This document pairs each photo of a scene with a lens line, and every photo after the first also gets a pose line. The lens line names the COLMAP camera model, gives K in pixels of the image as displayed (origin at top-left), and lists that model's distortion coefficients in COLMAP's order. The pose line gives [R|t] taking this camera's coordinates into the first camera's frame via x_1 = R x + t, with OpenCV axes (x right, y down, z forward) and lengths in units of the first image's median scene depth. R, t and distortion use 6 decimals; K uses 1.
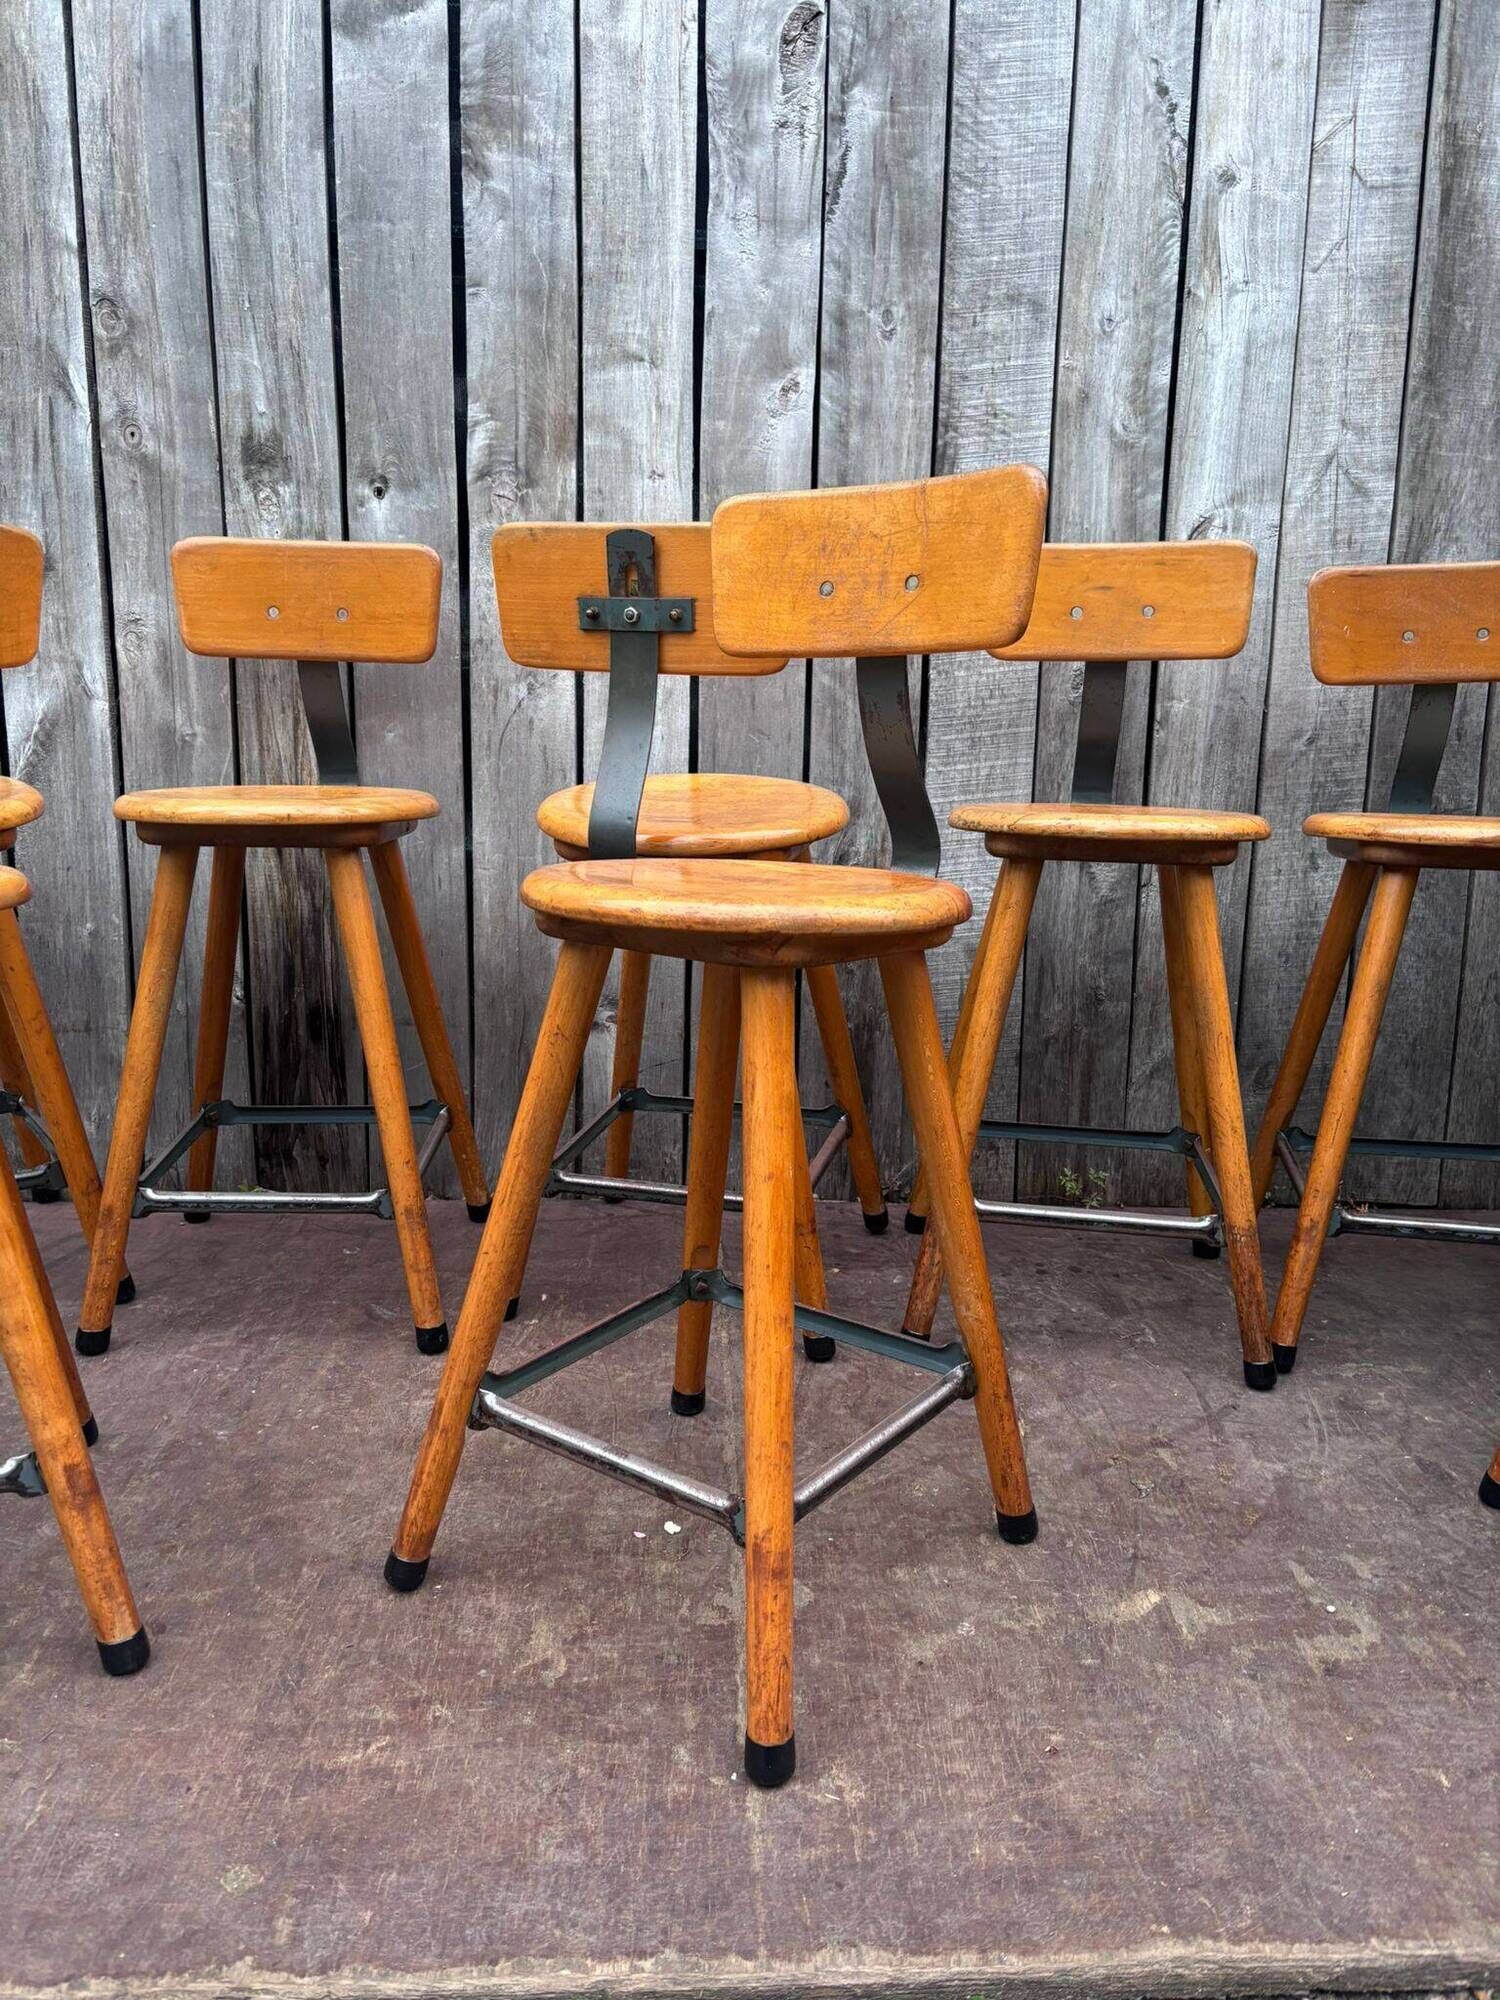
lens RADIAL K [[1506.6, 0, 750.0], [0, 1506.6, 1000.0], [0, 0, 1]] dist [0.060042, -0.082351]
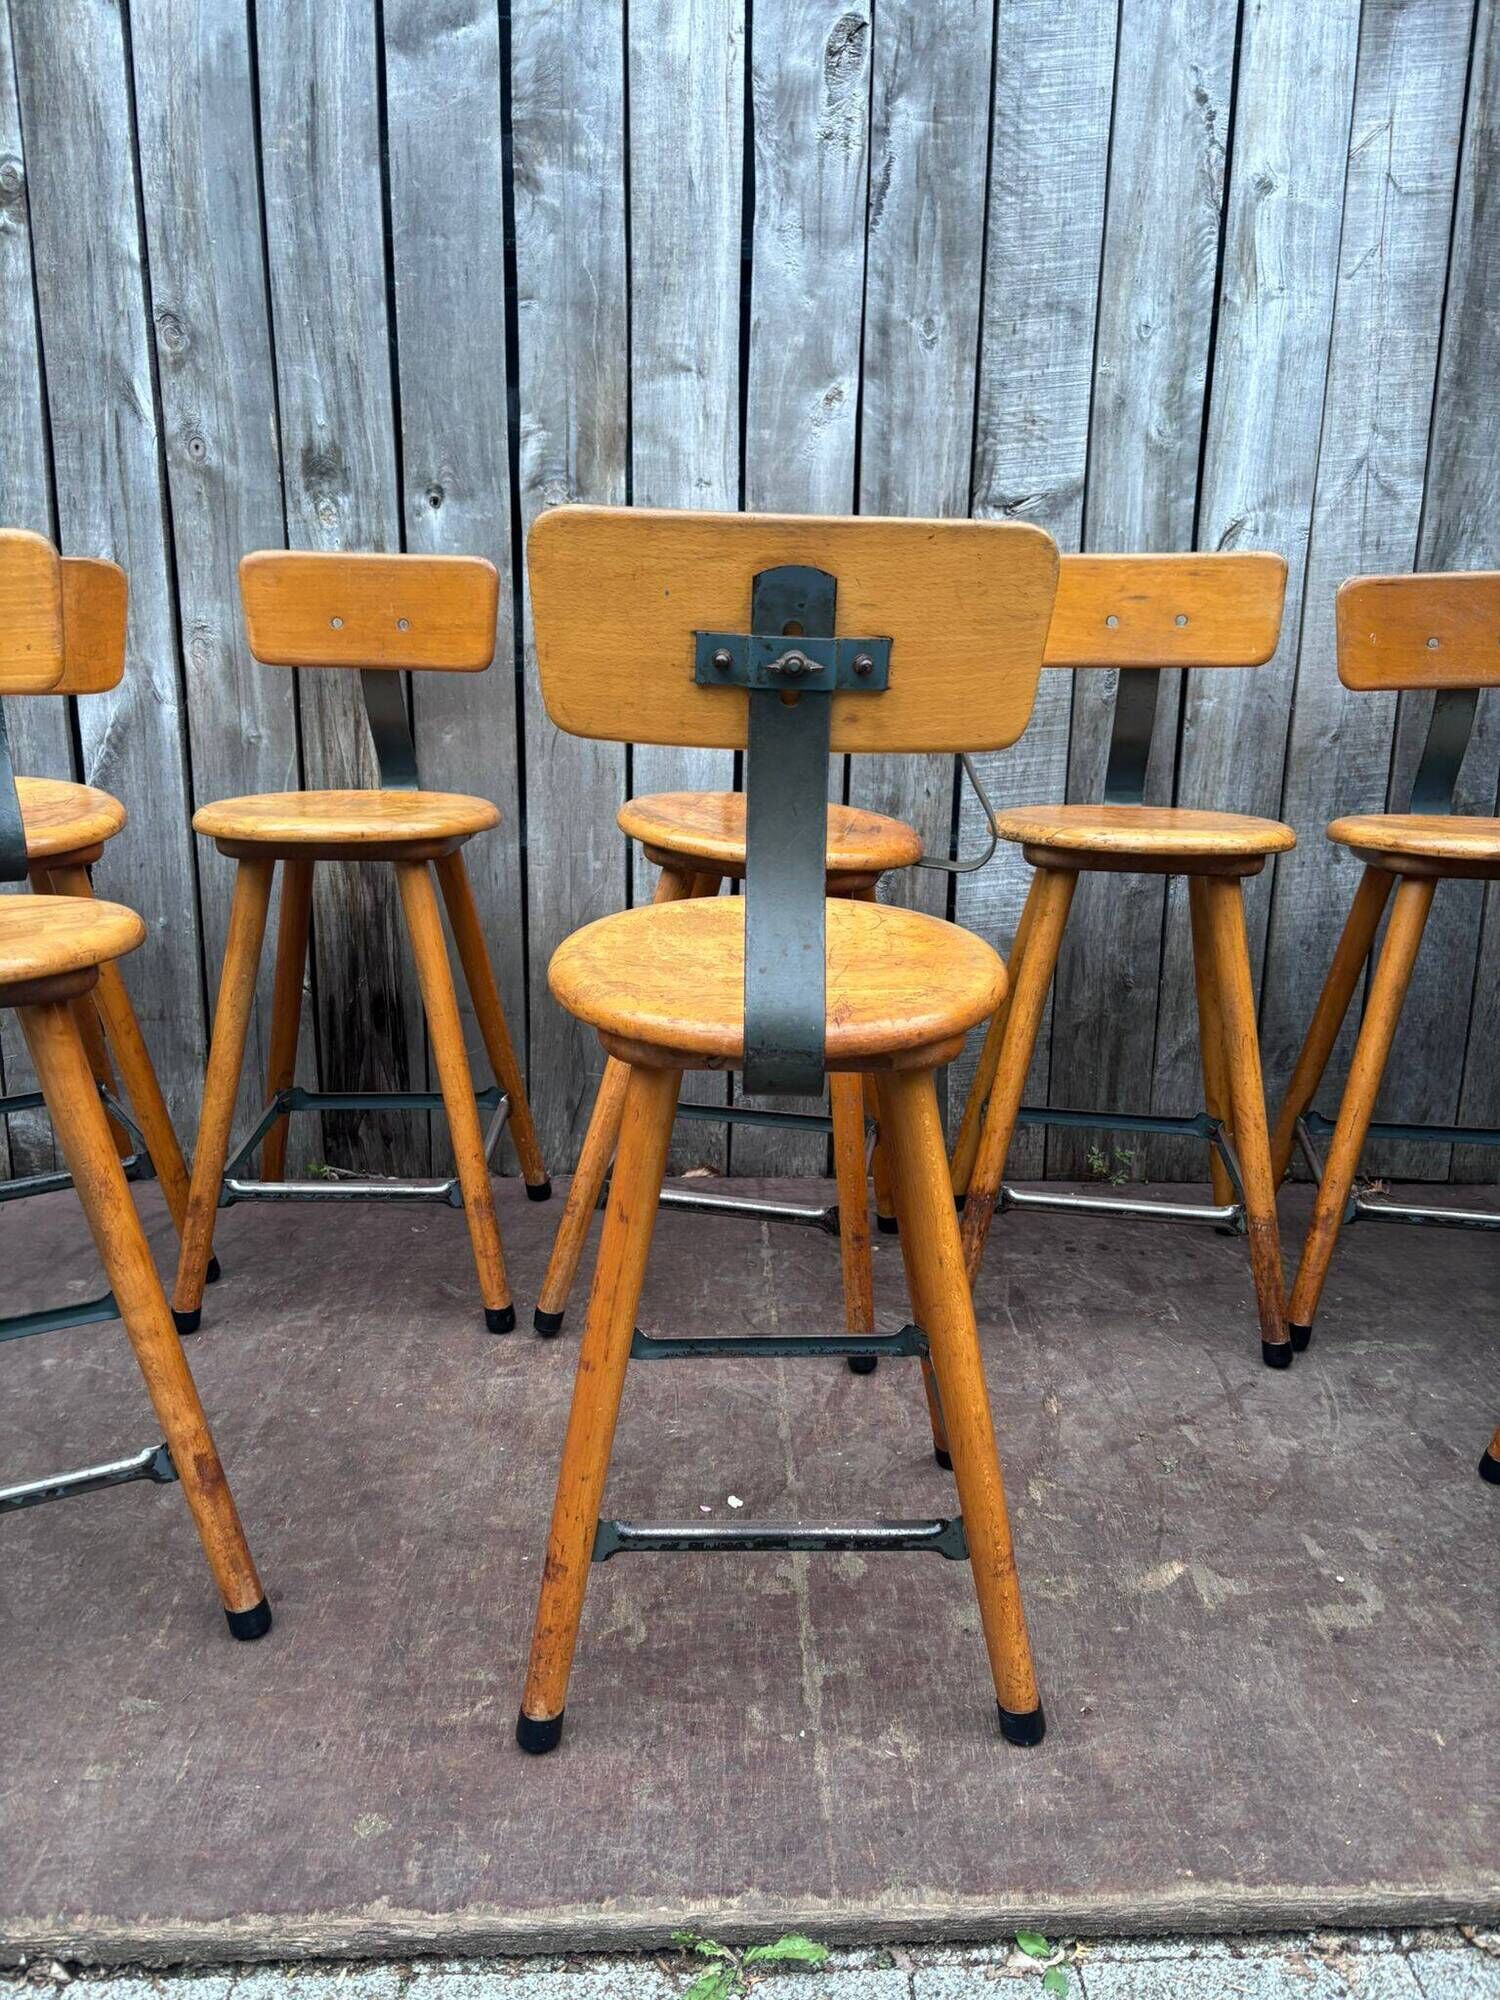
lens RADIAL K [[1506.7, 0, 752.8], [0, 1506.7, 1012.7], [0, 0, 1]] dist [0.058892, -0.081718]
pose [[0.999963, -0.001478, -0.008487, -0.020567], [0.001953, 0.998416, 0.056235, -0.046389], [0.008391, -0.056249, 0.998382, -0.049252]]
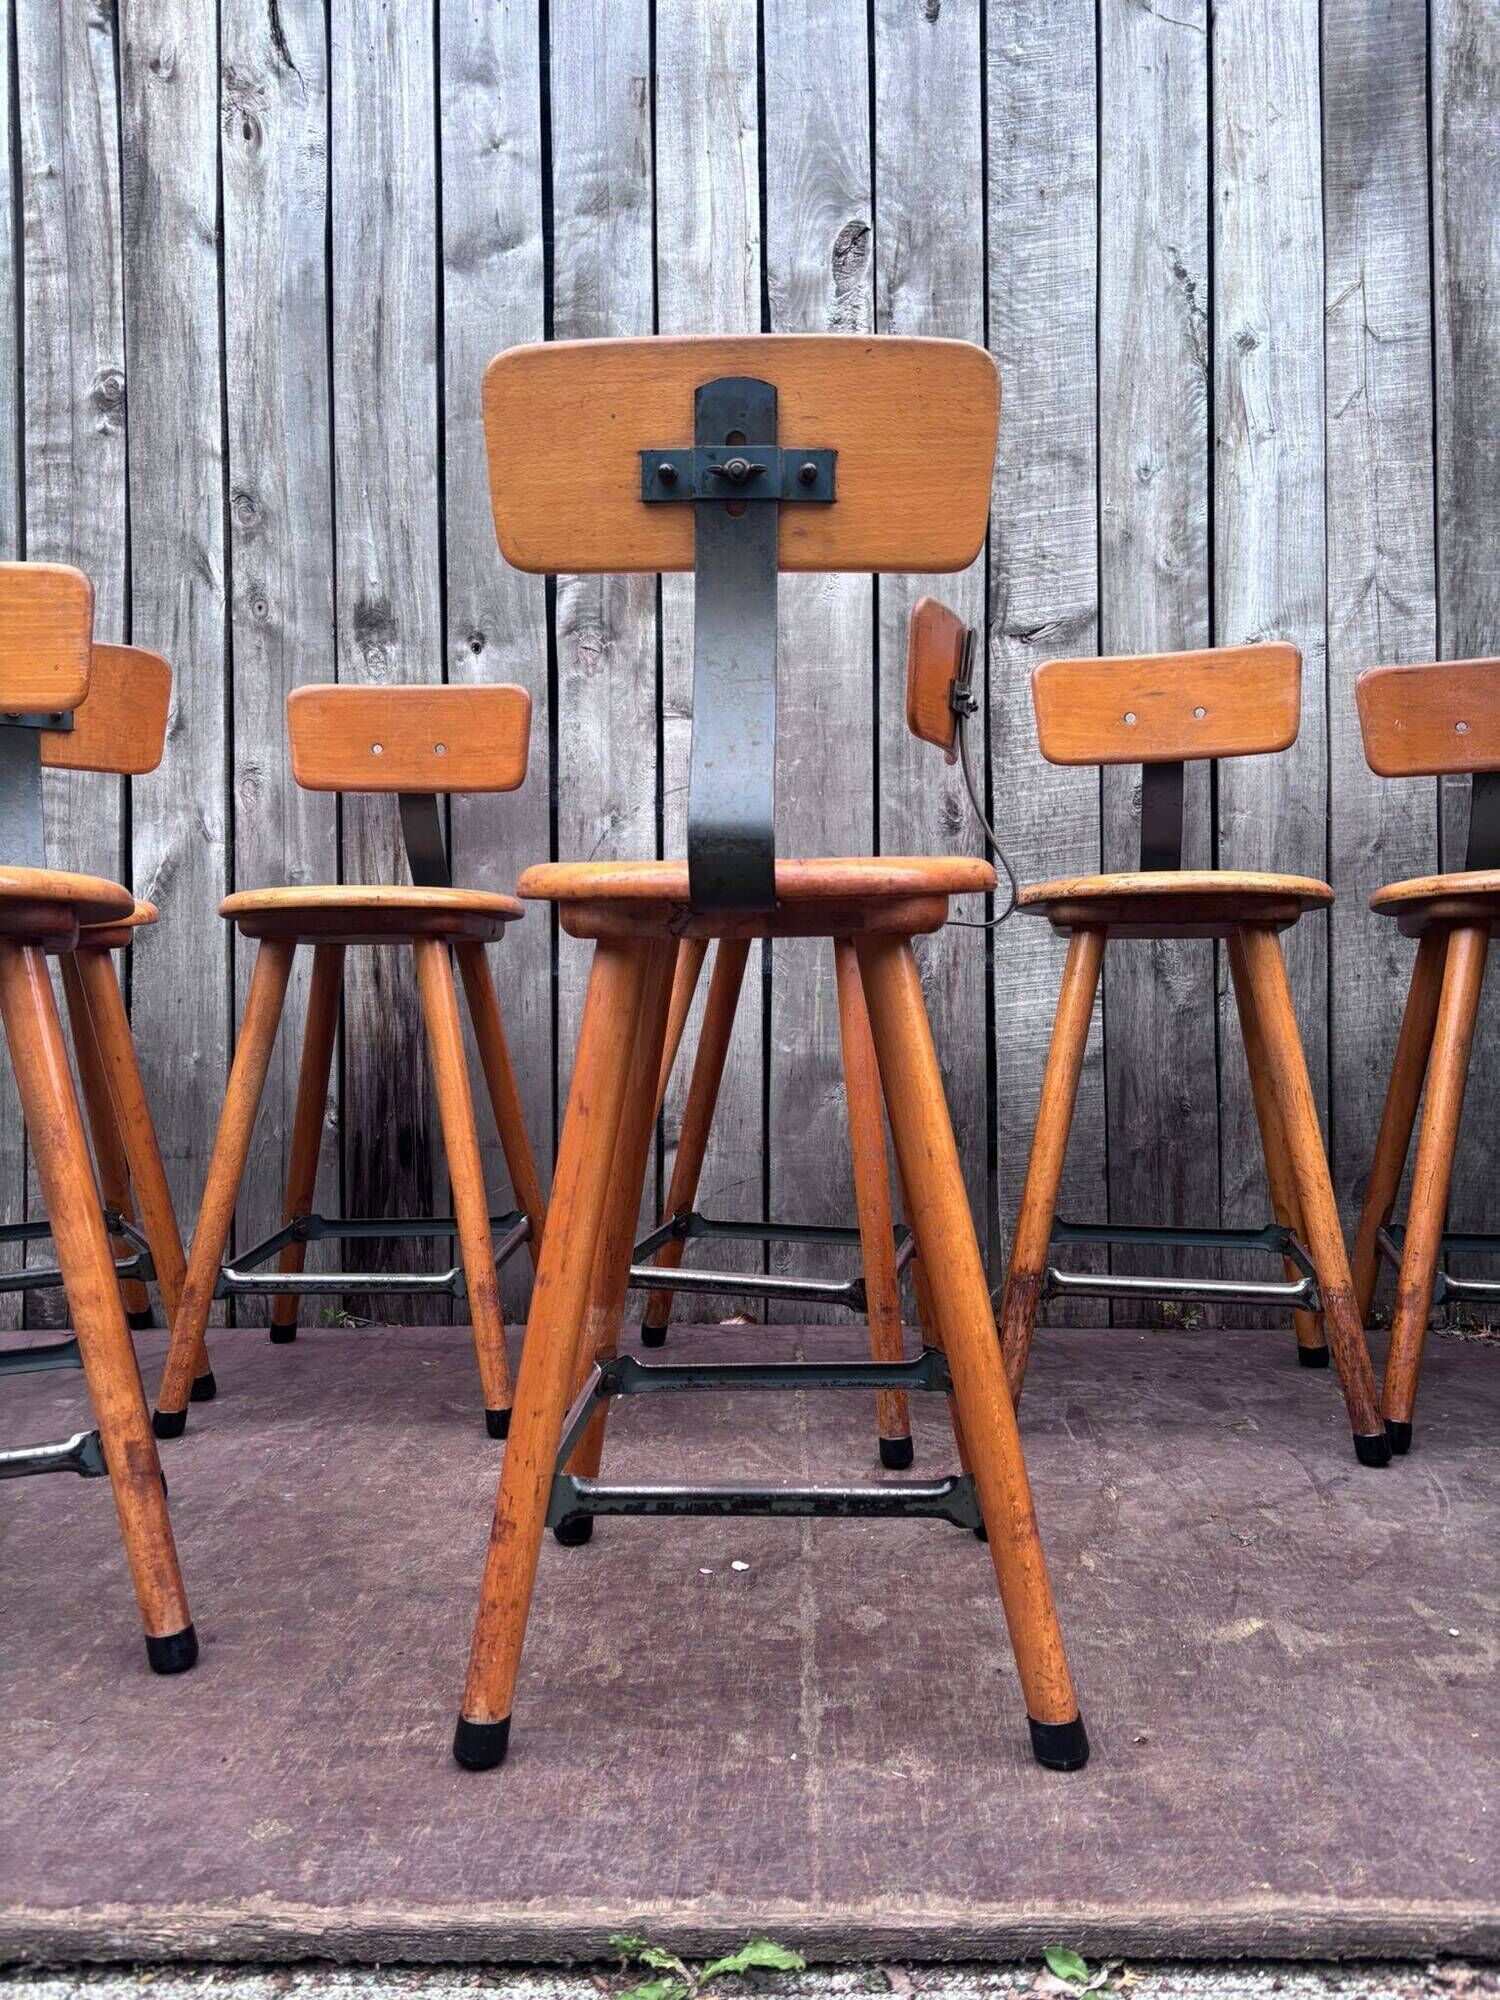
lens RADIAL K [[1506.7, 0, 741.4], [0, 1506.7, 993.0], [0, 0, 1]] dist [0.063100, -0.083777]
pose [[0.996731, -0.026946, -0.076168, 0.023039], [0.011213, 0.979757, -0.199877, 0.132924], [0.080012, 0.198370, 0.976856, -0.003971]]
